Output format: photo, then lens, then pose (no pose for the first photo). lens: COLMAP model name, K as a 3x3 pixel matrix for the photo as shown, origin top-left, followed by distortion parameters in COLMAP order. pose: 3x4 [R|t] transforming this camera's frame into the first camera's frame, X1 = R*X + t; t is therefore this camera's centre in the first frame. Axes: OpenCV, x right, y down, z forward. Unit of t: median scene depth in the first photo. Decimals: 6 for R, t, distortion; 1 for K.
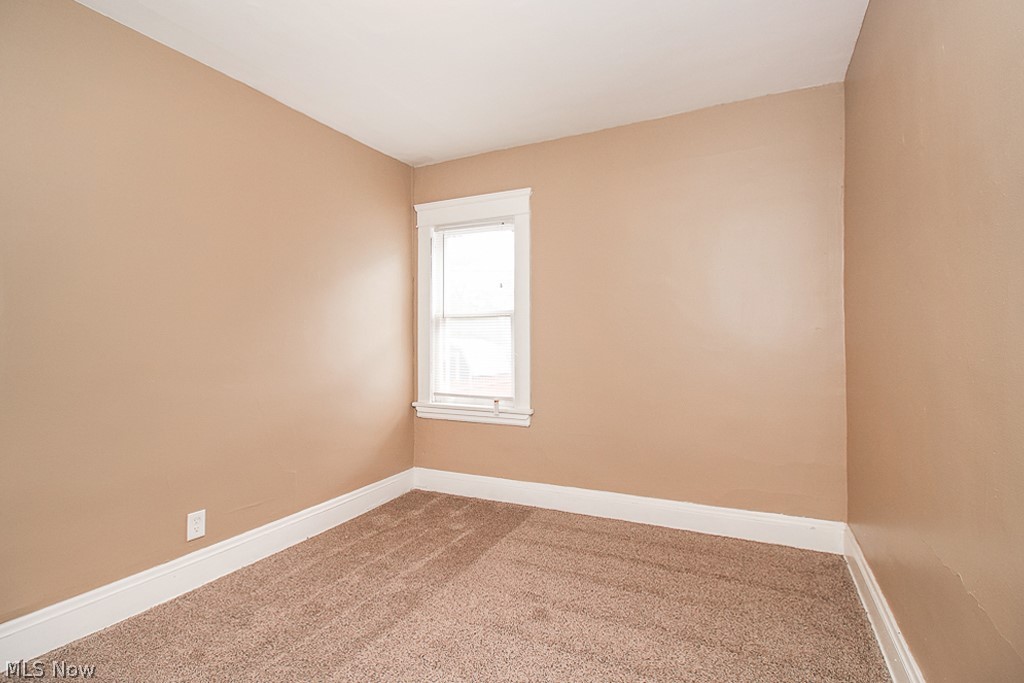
lens RADIAL K [[493.9, 0, 512.0], [0, 493.9, 341.5], [0, 0, 1]] dist [0.023027, -0.015170]
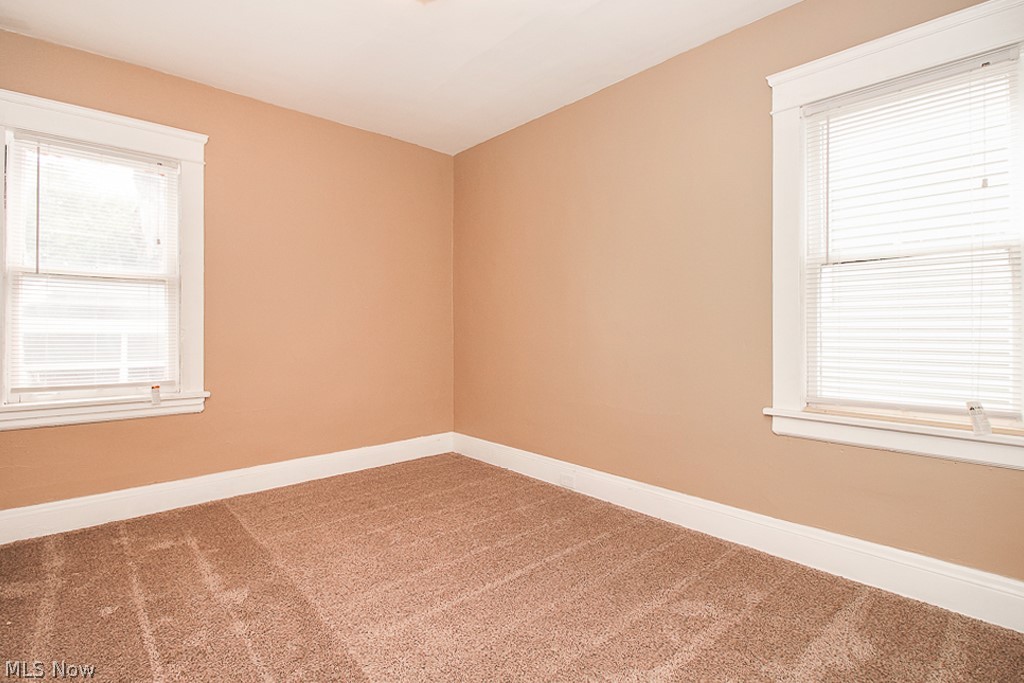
lens RADIAL K [[499.6, 0, 512.0], [0, 499.6, 341.5], [0, 0, 1]] dist [-0.000894, -0.000786]
pose [[0.367406, -0.015380, 0.929933, -0.579214], [0.002404, 0.999876, 0.015587, 0.037142], [-0.930058, -0.003491, 0.367397, 0.178530]]
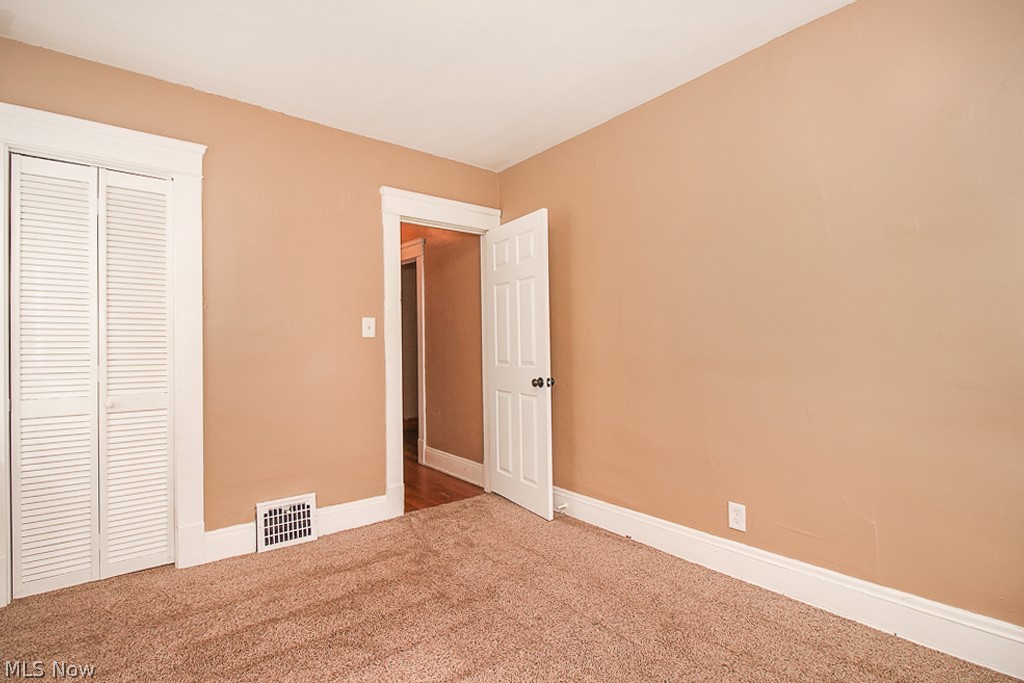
lens RADIAL K [[499.6, 0, 512.0], [0, 499.6, 341.5], [0, 0, 1]] dist [-0.000894, -0.000786]
pose [[-0.396430, 0.000013, -0.918065, 0.317912], [0.001397, 0.999999, -0.000589, 0.006816], [0.918064, -0.001516, -0.396430, 0.643219]]
